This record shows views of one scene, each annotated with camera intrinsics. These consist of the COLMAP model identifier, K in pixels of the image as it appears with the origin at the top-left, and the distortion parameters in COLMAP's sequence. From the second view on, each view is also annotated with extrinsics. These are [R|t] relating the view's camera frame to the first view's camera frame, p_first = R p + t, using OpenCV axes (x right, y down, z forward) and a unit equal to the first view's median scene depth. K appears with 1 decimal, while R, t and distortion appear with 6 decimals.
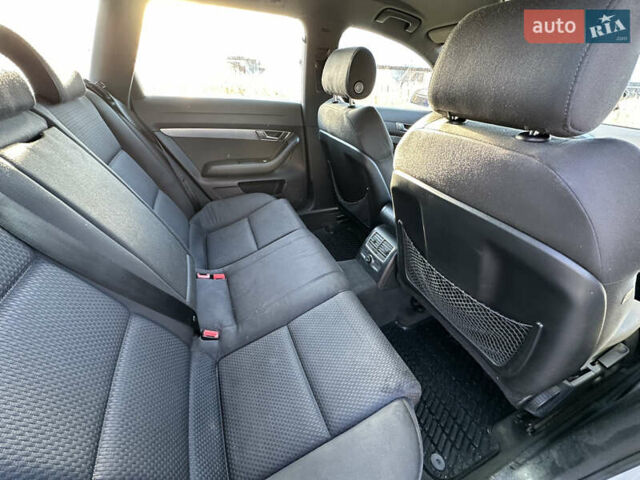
lens RADIAL K [[257.5, 0, 320.5], [0, 257.5, 238.1], [0, 0, 1]] dist [0.003435, -0.000447]
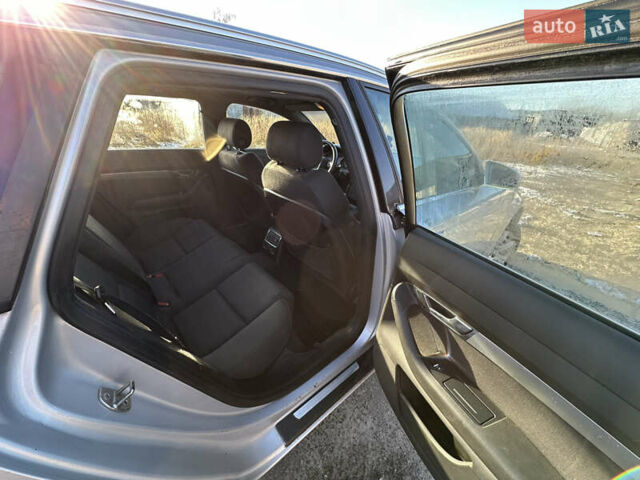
lens RADIAL K [[257.5, 0, 317.6], [0, 257.5, 240.2], [0, 0, 1]] dist [0.003435, -0.000447]
pose [[0.947902, -0.145653, 0.283315, 0.059728], [0.172341, 0.982436, -0.071540, 0.264319], [-0.267919, 0.116639, 0.956355, -0.727709]]
